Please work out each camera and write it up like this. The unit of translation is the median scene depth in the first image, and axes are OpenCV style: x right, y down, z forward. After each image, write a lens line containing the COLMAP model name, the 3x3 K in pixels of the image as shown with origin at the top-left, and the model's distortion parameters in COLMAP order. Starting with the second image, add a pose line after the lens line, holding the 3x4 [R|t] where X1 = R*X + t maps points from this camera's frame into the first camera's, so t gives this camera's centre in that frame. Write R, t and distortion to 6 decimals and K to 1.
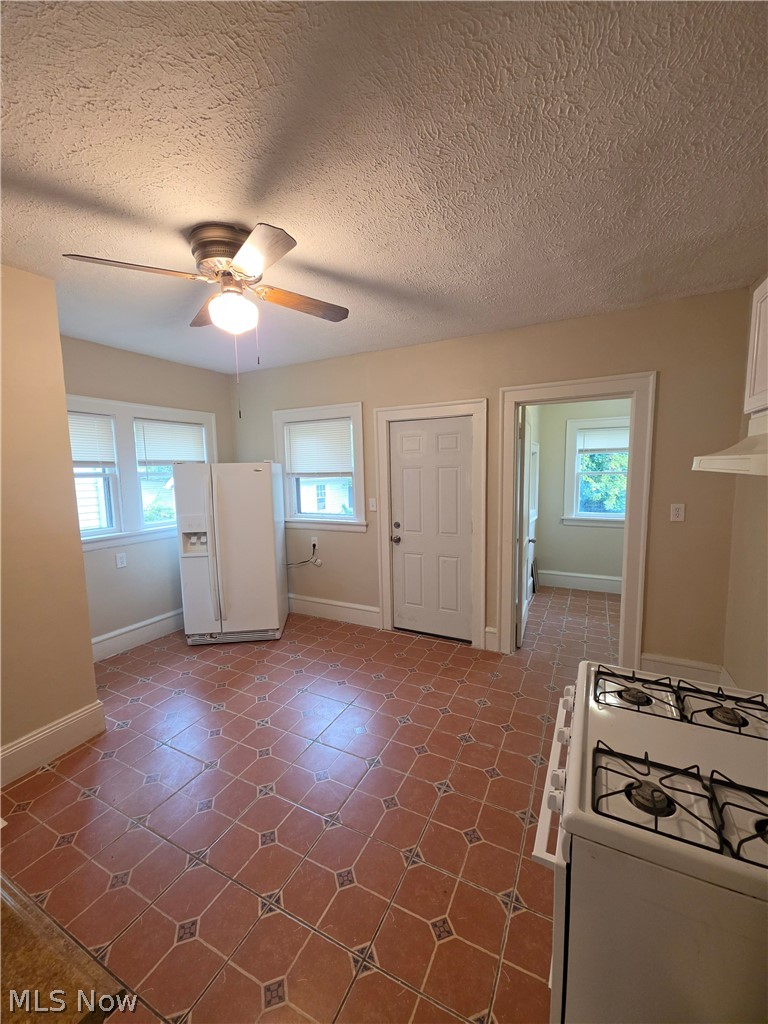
lens RADIAL K [[410.2, 0, 384.0], [0, 410.2, 512.0], [0, 0, 1]] dist [0.018108, -0.004232]
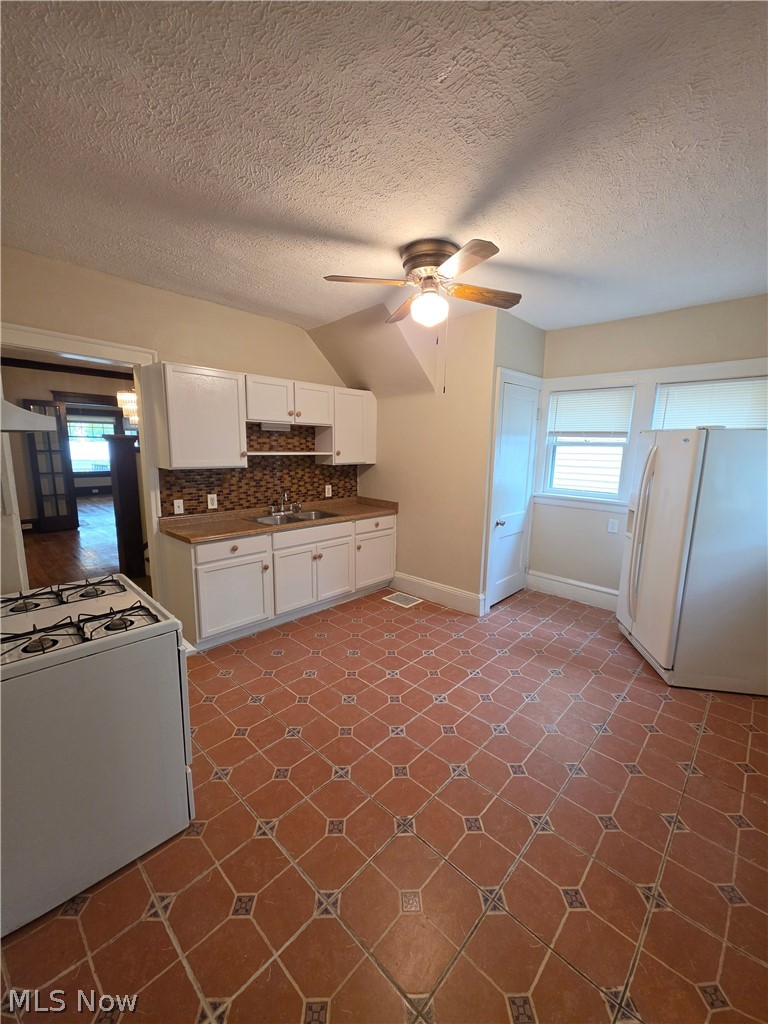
lens RADIAL K [[410.2, 0, 384.0], [0, 410.2, 512.0], [0, 0, 1]] dist [0.018108, -0.004232]
pose [[-0.284413, 0.167308, -0.943990, 0.621325], [-0.121302, 0.970461, 0.208546, -0.079452], [0.950997, 0.173821, -0.255717, 0.844269]]
